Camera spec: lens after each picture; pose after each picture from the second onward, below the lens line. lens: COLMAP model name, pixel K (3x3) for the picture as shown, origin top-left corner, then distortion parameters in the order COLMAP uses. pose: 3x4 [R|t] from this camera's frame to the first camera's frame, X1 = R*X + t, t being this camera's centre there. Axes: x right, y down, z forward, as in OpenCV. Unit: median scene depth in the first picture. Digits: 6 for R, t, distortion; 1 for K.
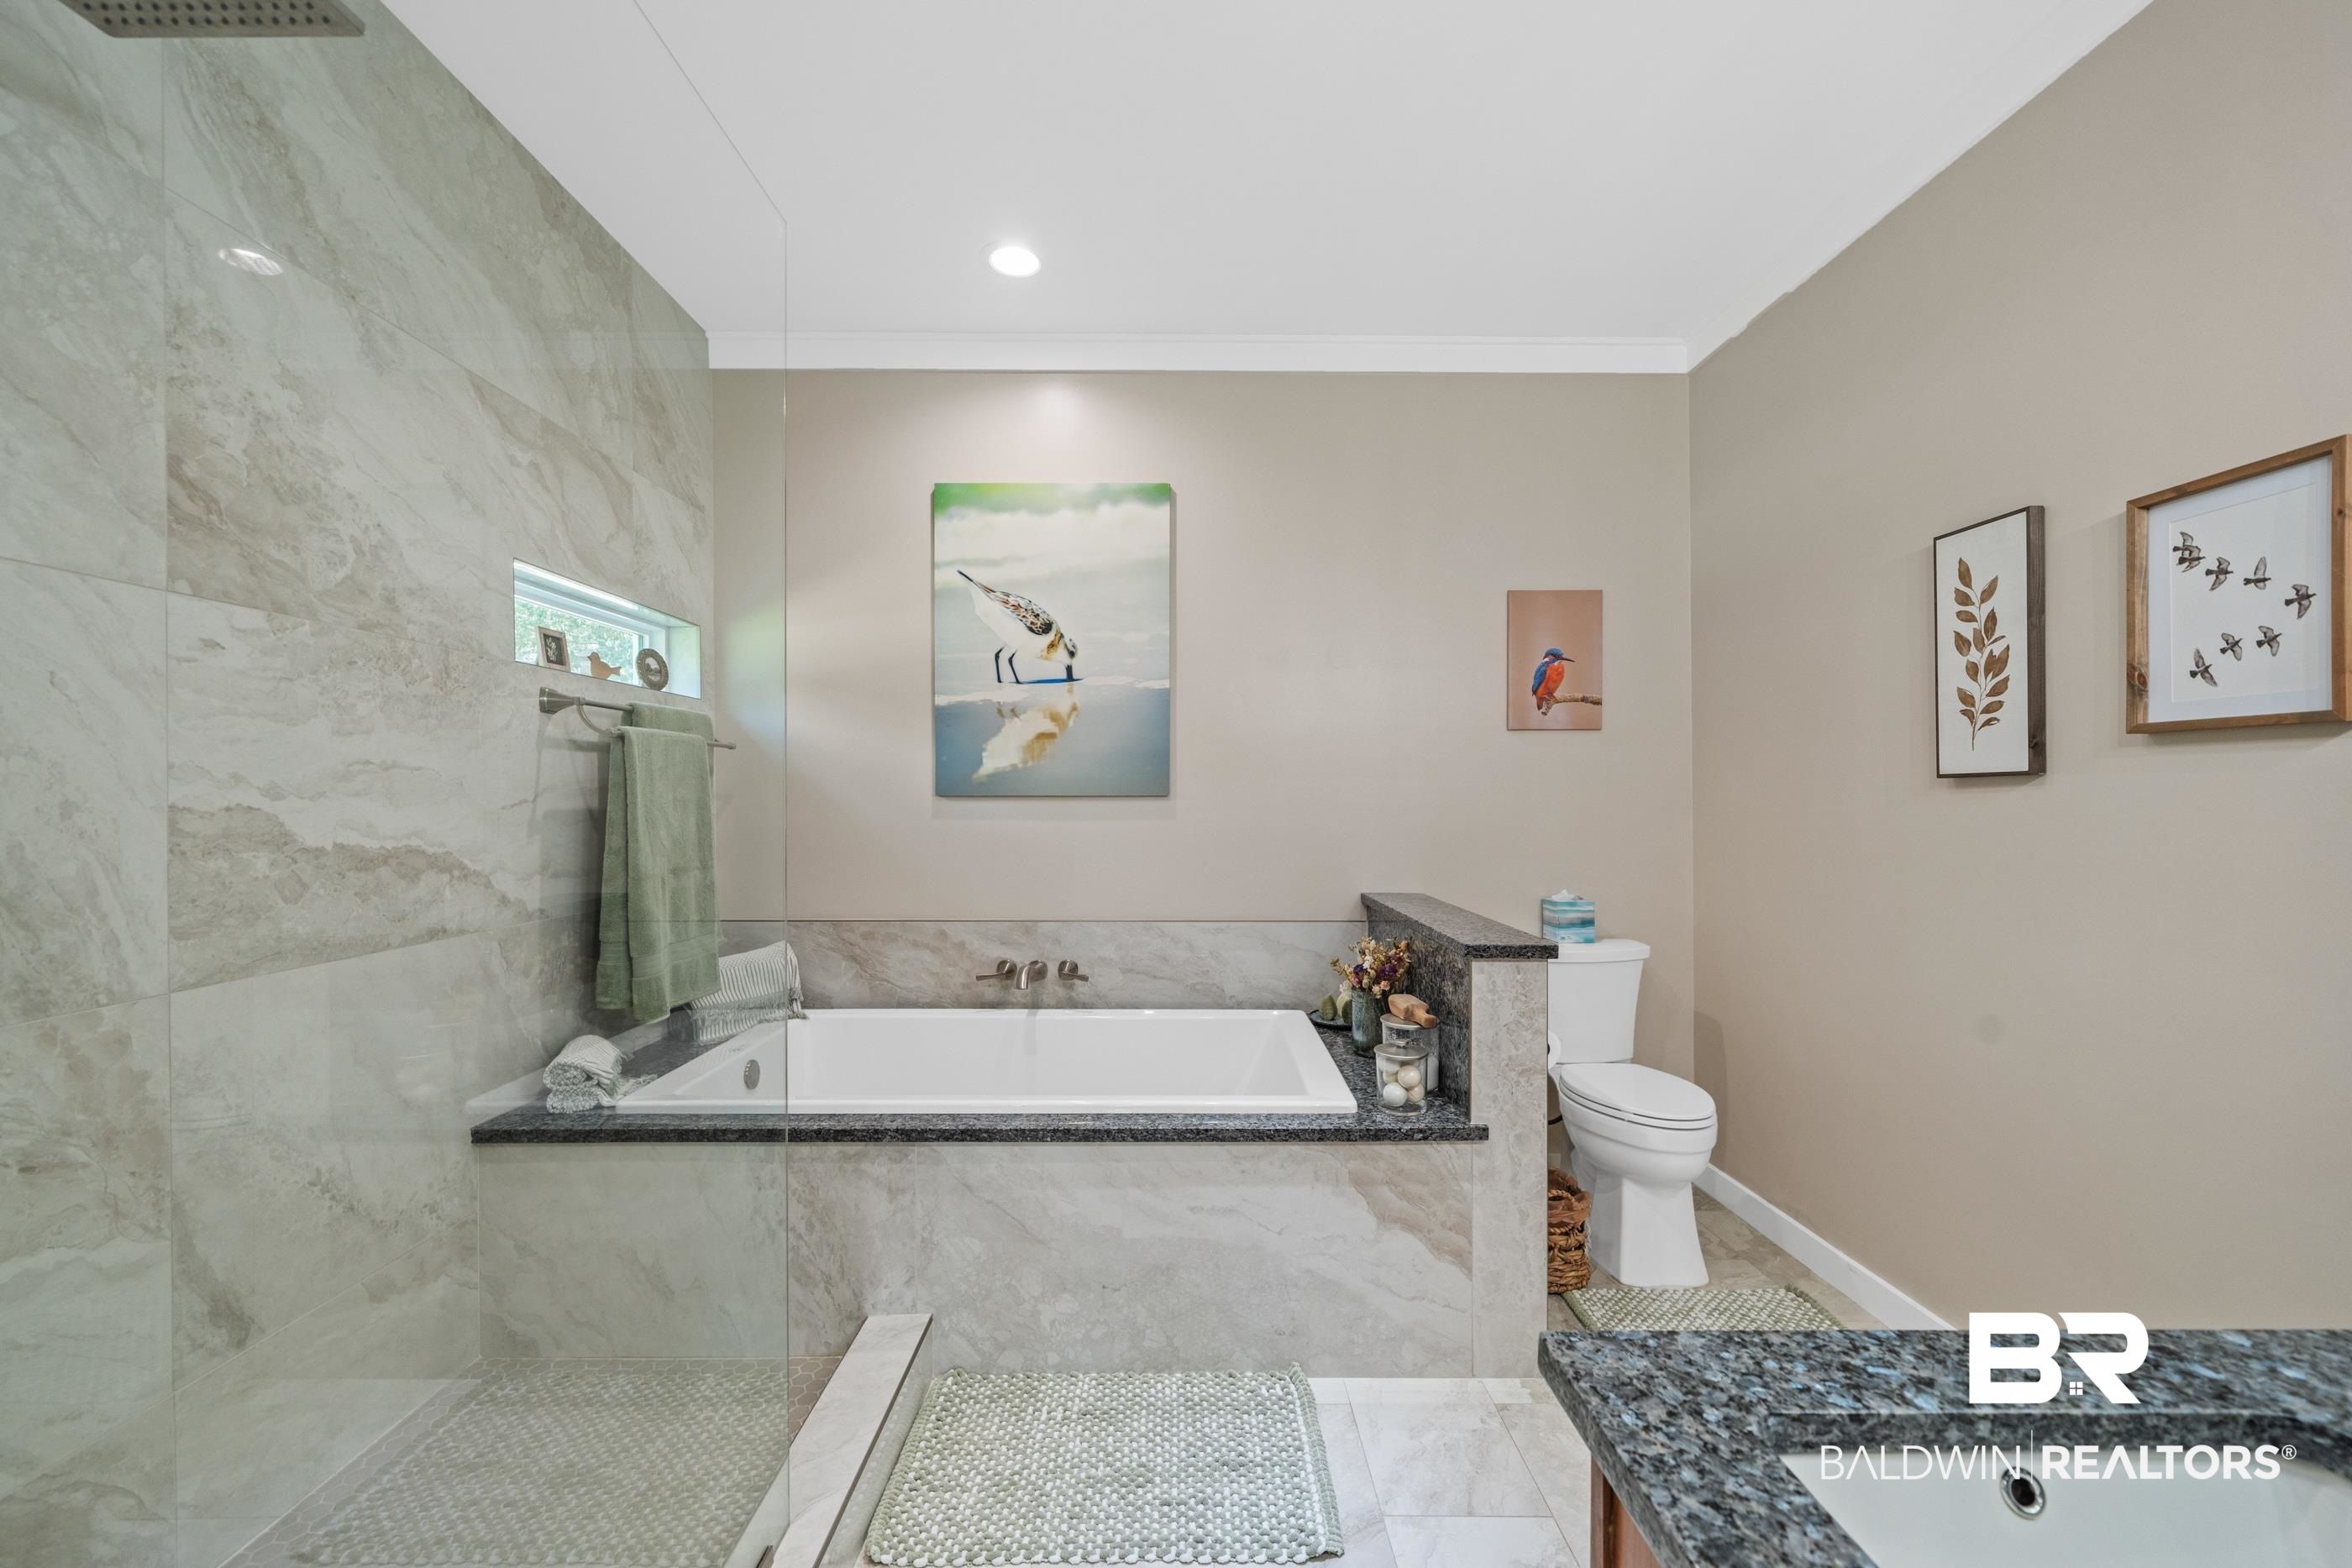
lens RADIAL K [[939.1, 0, 1185.3], [0, 939.1, 795.3], [0, 0, 1]] dist [-0.002721, 0.000255]
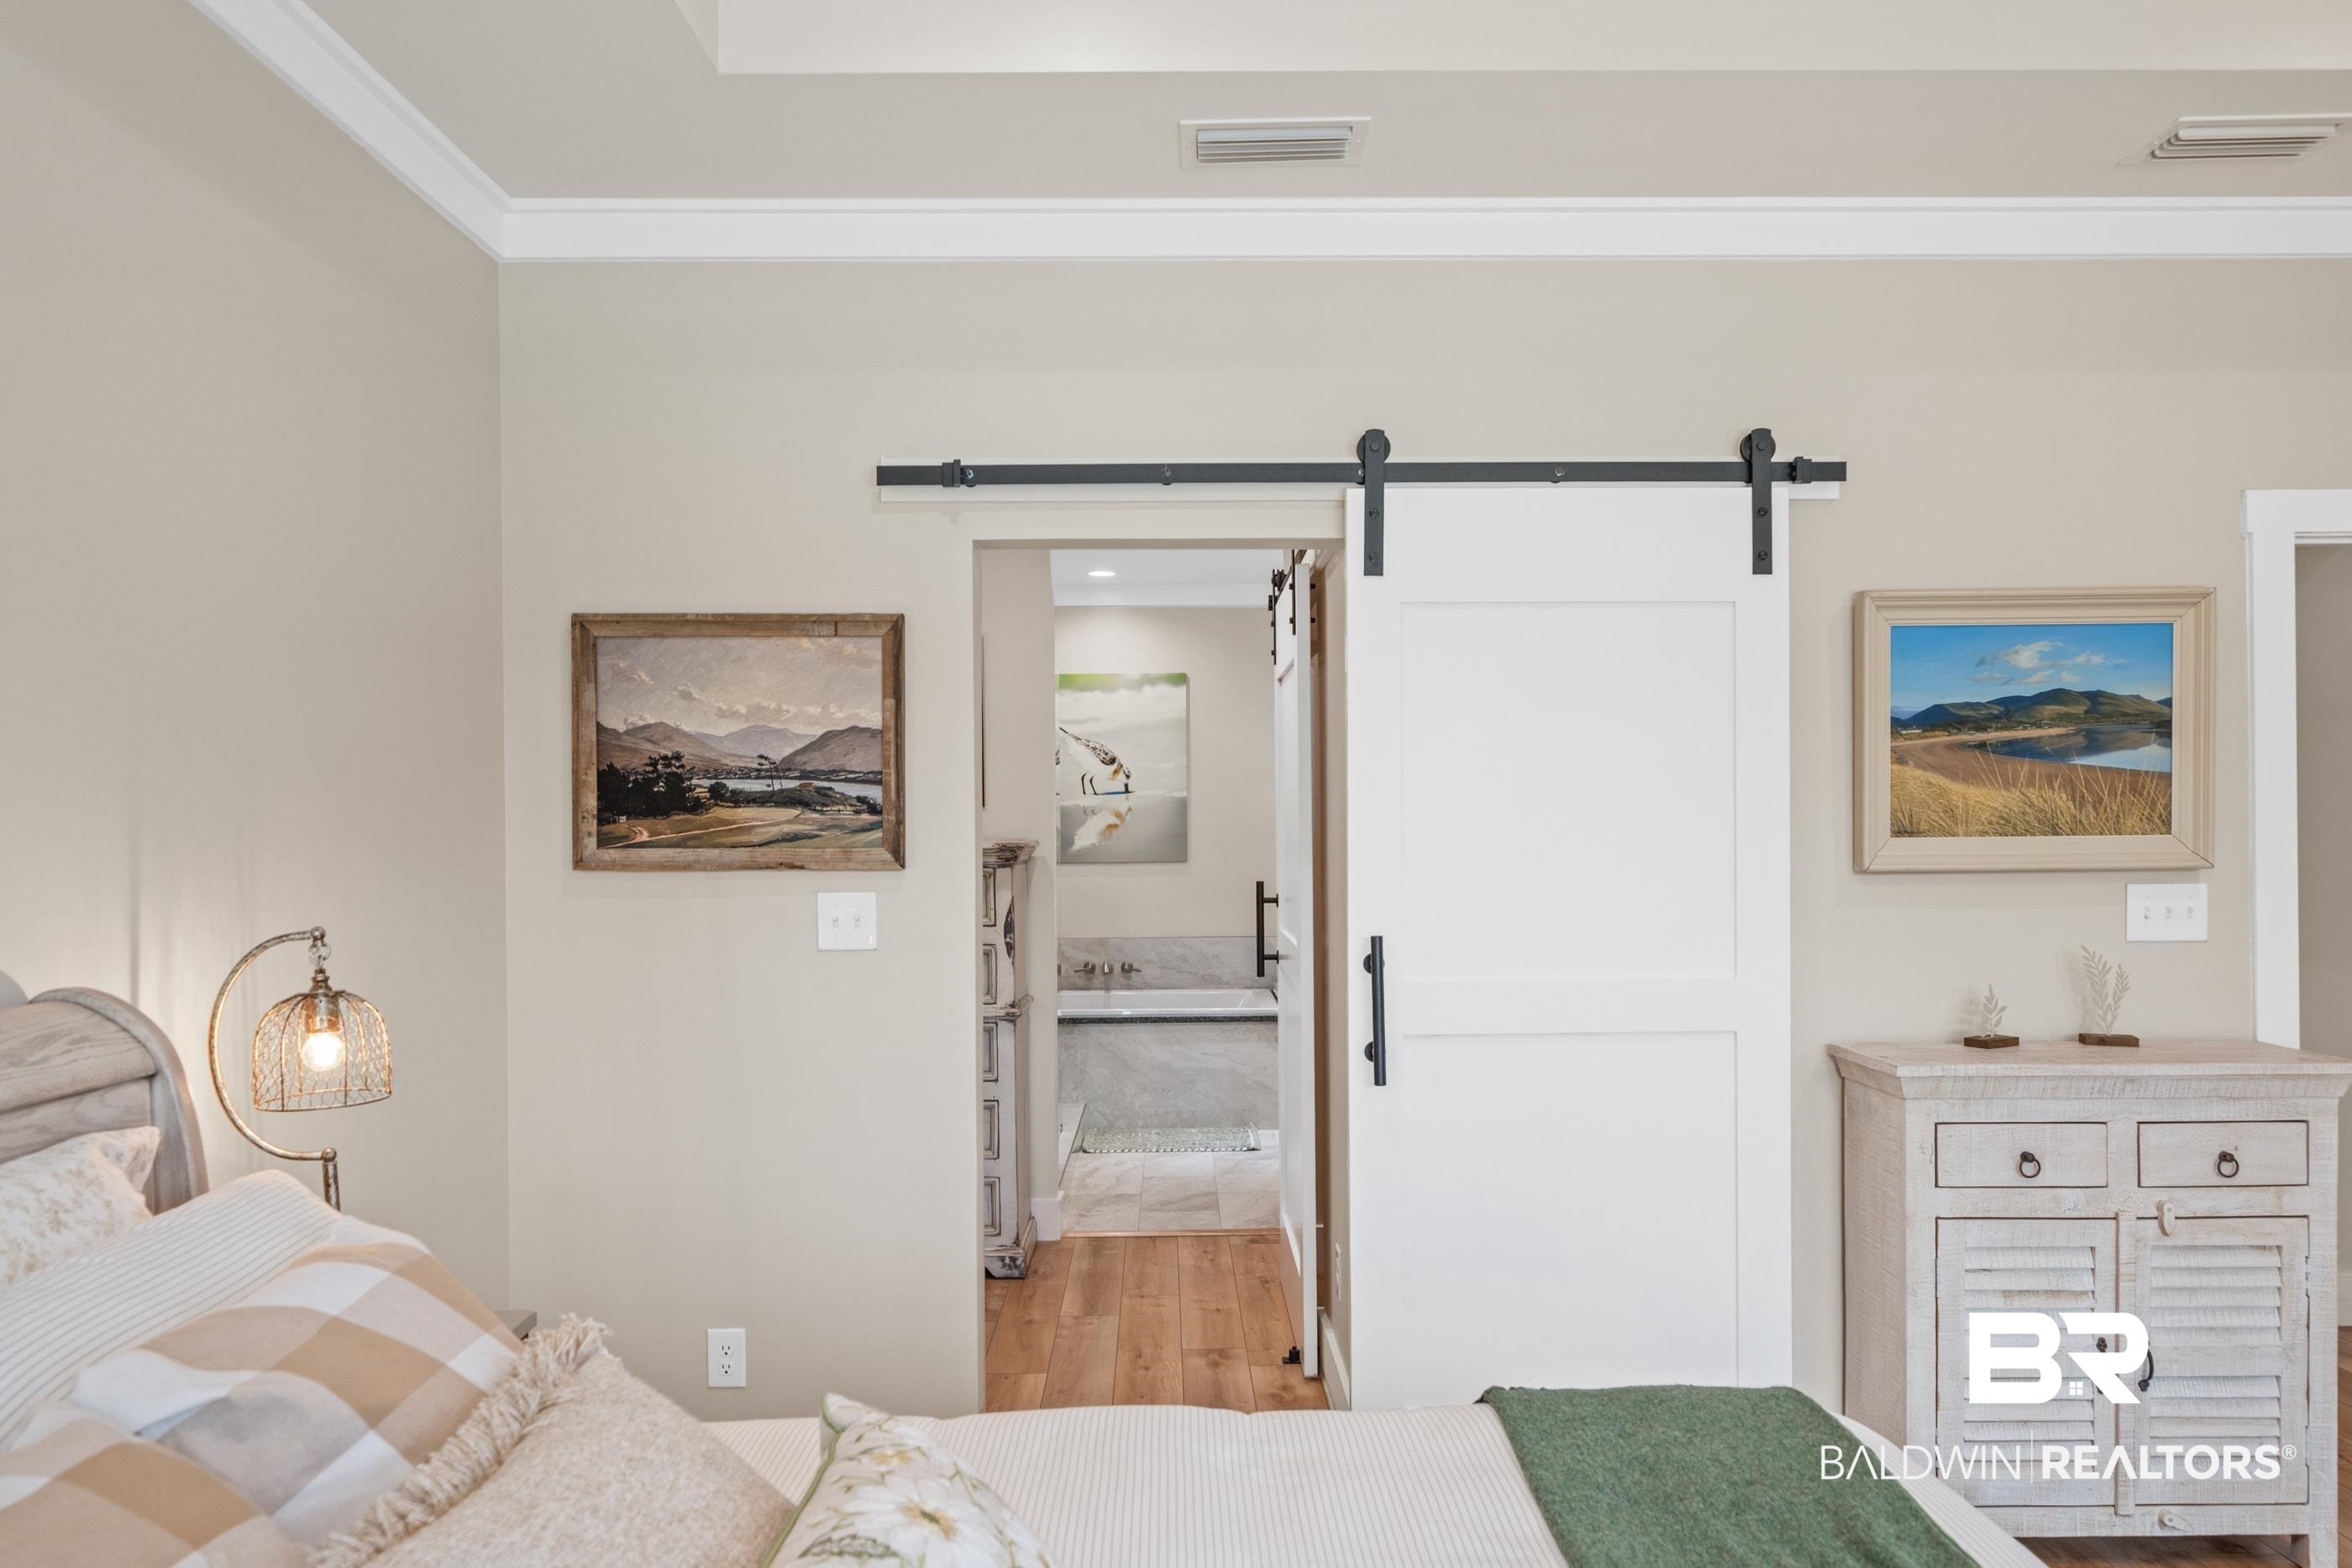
lens RADIAL K [[1620.6, 0, 1178.3], [0, 1620.6, 791.6], [0, 0, 1]] dist [0.005728, 0.005790]
pose [[0.999959, -0.008251, -0.003651, -0.032348], [0.008163, 0.999691, -0.023475, -0.085489], [0.003844, 0.023445, 0.999718, -2.826700]]
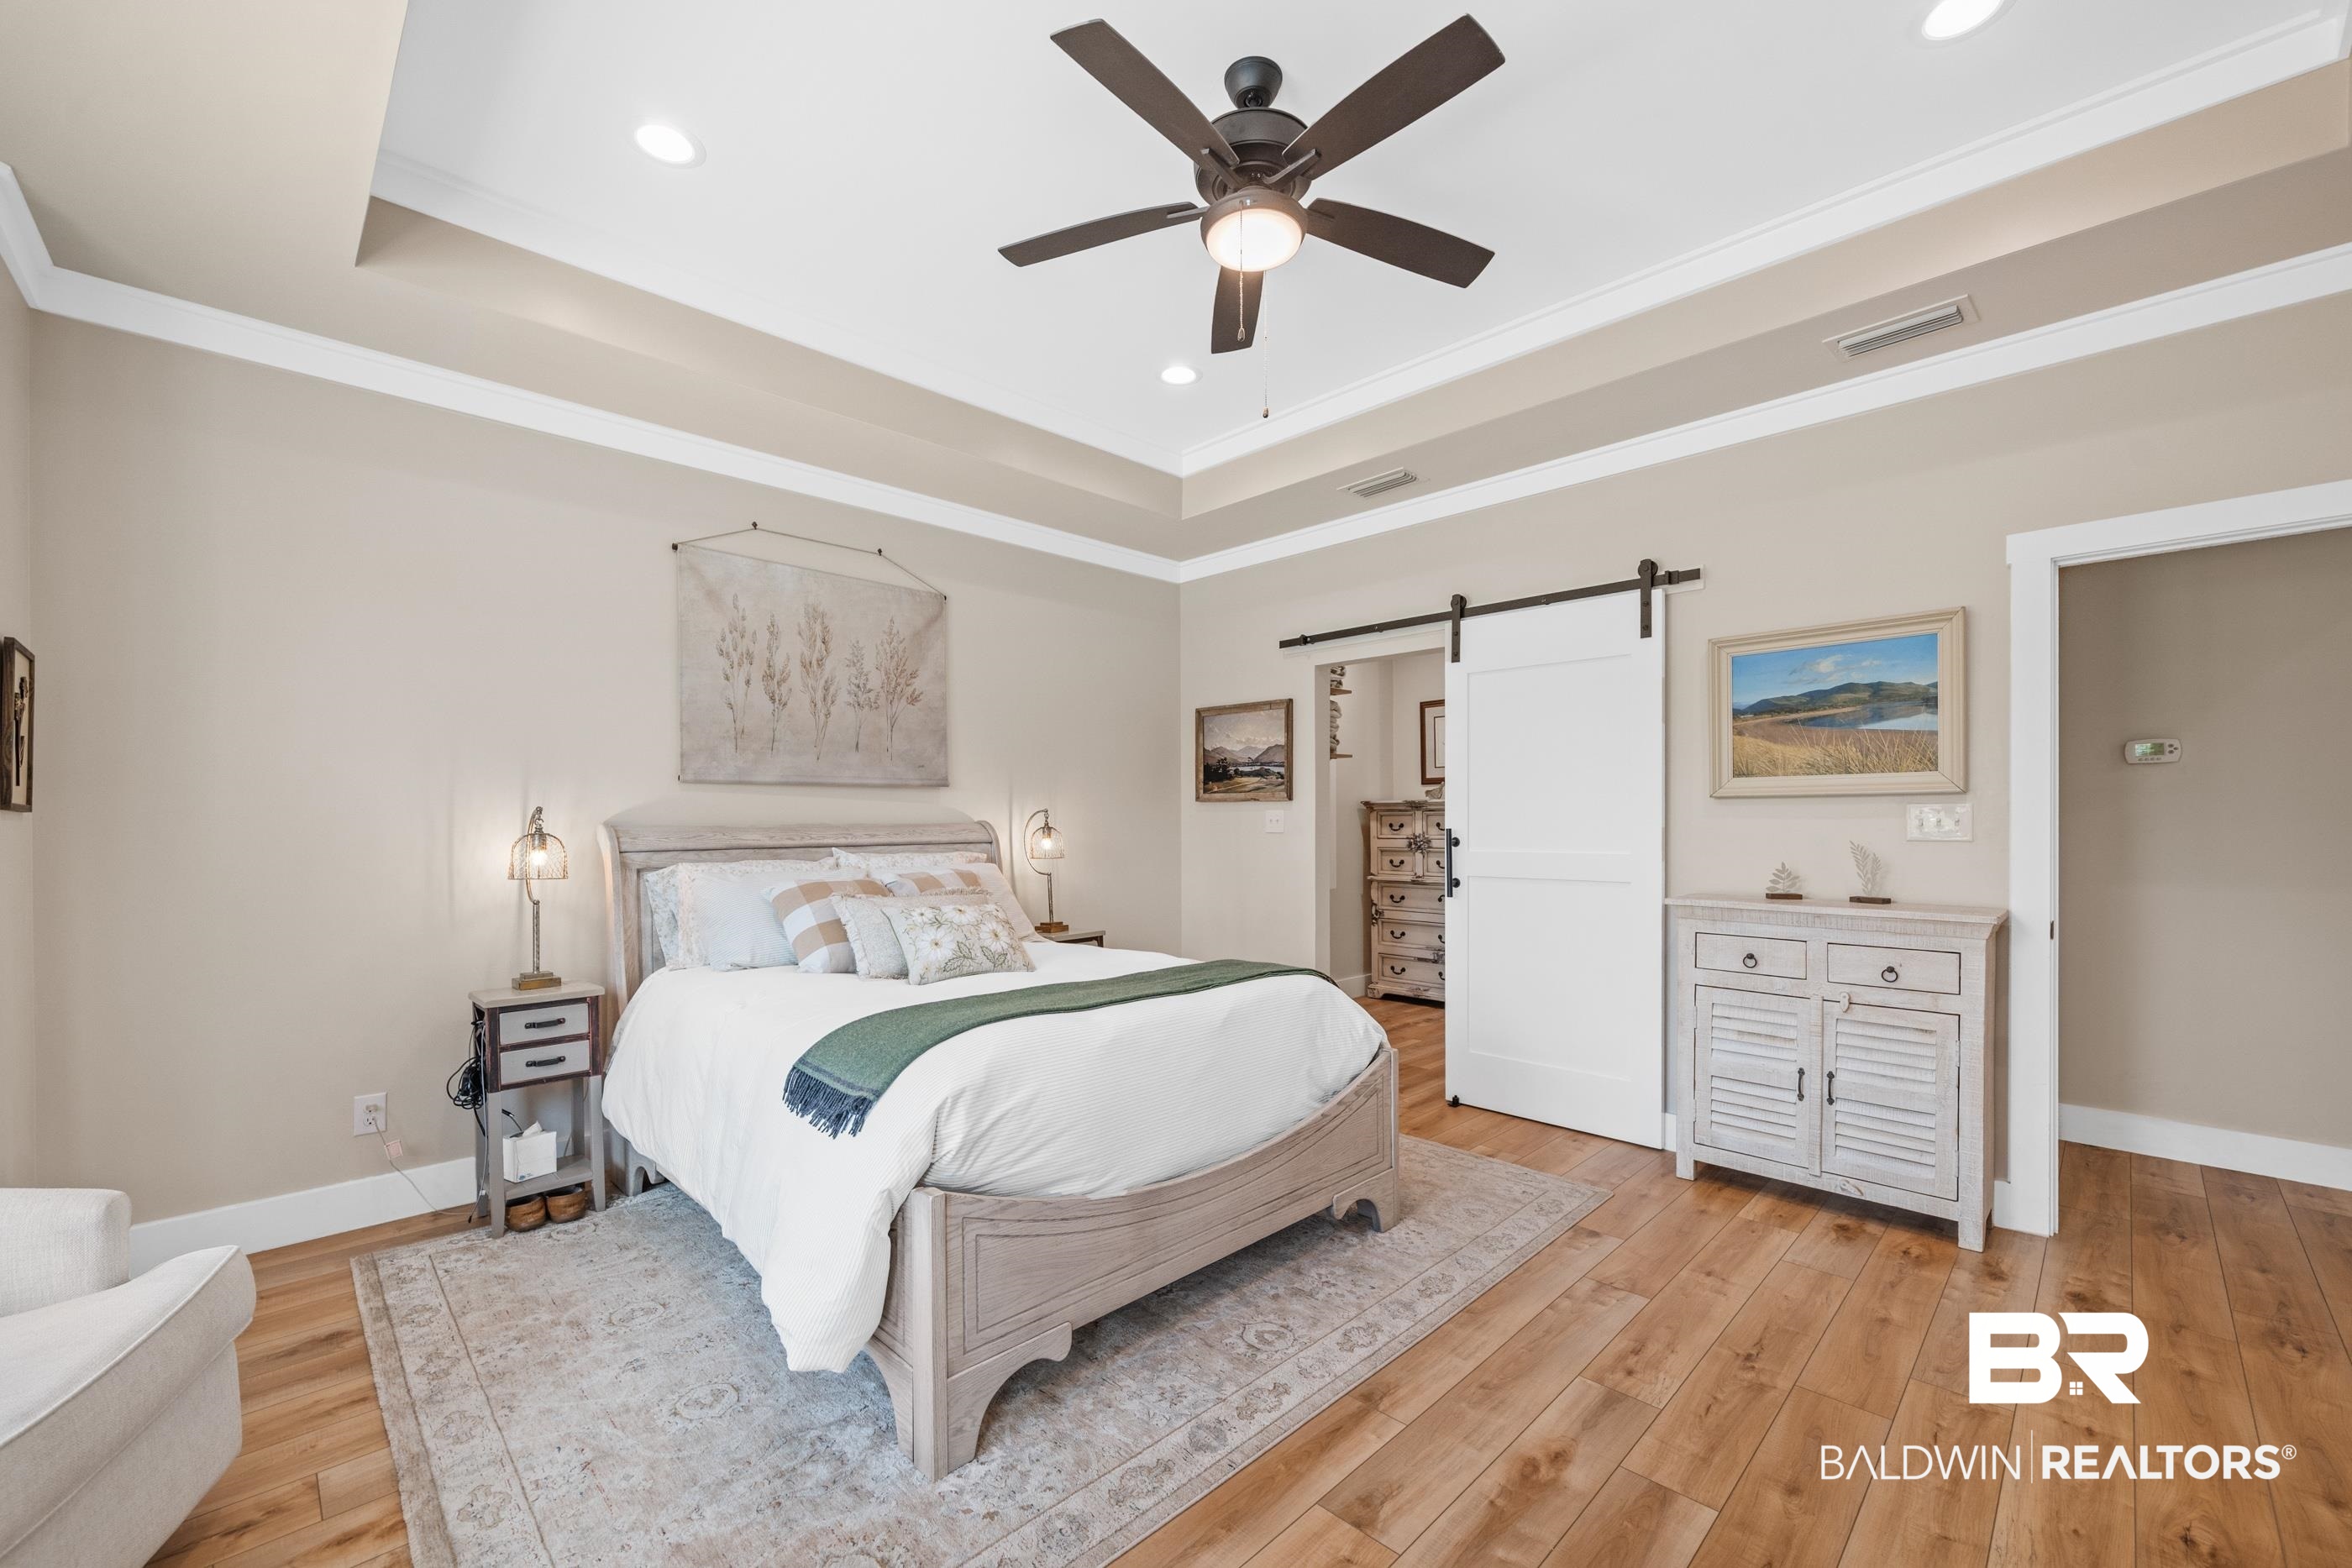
lens RADIAL K [[939.1, 0, 1176.0], [0, 939.1, 788.4], [0, 0, 1]] dist [-0.002721, 0.000255]
pose [[0.690808, -0.025522, -0.722587, 3.295079], [-0.002633, 0.999281, -0.037811, 0.178906], [0.723033, 0.028023, 0.690245, -3.390948]]
